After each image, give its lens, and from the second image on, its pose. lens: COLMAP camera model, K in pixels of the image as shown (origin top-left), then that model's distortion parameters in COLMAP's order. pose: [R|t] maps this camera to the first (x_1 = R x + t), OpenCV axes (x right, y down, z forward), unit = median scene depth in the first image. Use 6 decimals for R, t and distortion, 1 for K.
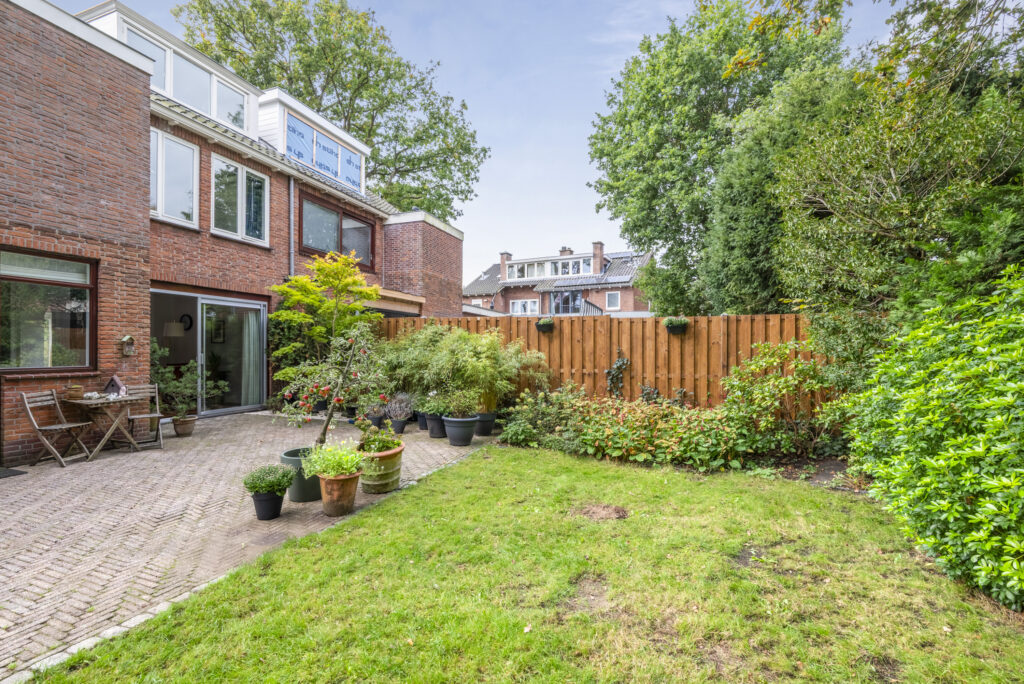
lens RADIAL K [[461.4, 0, 519.6], [0, 461.4, 349.6], [0, 0, 1]] dist [0.000331, 0.000149]
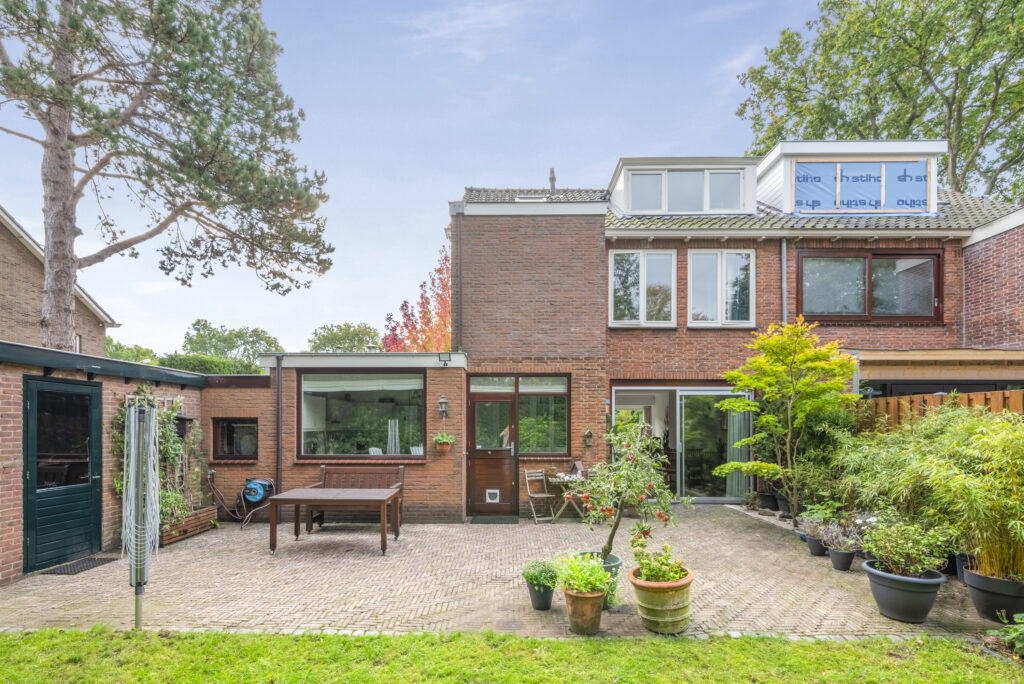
lens RADIAL K [[475.7, 0, 496.4], [0, 475.7, 429.5], [0, 0, 1]] dist [0.000164, -0.000092]
pose [[0.306588, 0.002775, -0.951838, 0.304689], [0.001149, 0.999994, 0.003285, -0.035187], [0.951842, -0.002101, 0.306583, 0.351427]]
